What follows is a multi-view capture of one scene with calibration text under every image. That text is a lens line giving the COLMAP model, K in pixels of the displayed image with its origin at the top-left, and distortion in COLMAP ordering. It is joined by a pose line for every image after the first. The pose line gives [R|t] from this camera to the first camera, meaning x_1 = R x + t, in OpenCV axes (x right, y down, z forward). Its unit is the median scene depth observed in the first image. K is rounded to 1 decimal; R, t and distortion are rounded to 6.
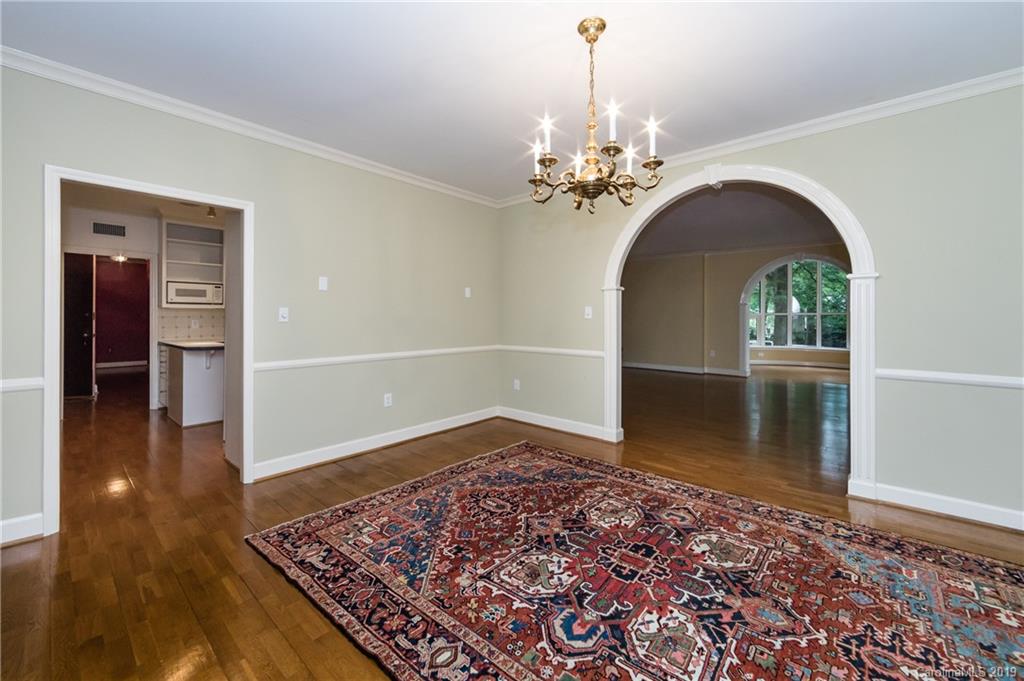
lens RADIAL K [[411.1, 0, 510.1], [0, 411.1, 311.0], [0, 0, 1]] dist [0.001632, -0.000118]
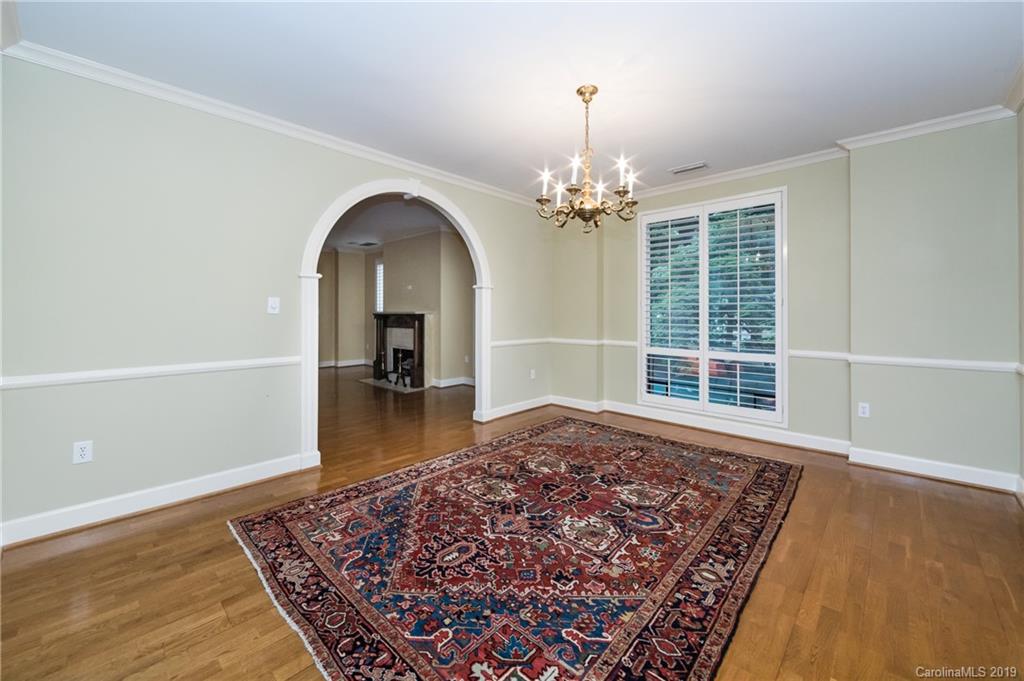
lens RADIAL K [[411.1, 0, 510.1], [0, 411.1, 311.0], [0, 0, 1]] dist [0.001632, -0.000118]
pose [[0.024298, 0.002655, 0.999701, -0.967313], [-0.017105, 0.999851, -0.002240, 0.014516], [-0.999558, -0.017046, 0.024340, 1.055821]]
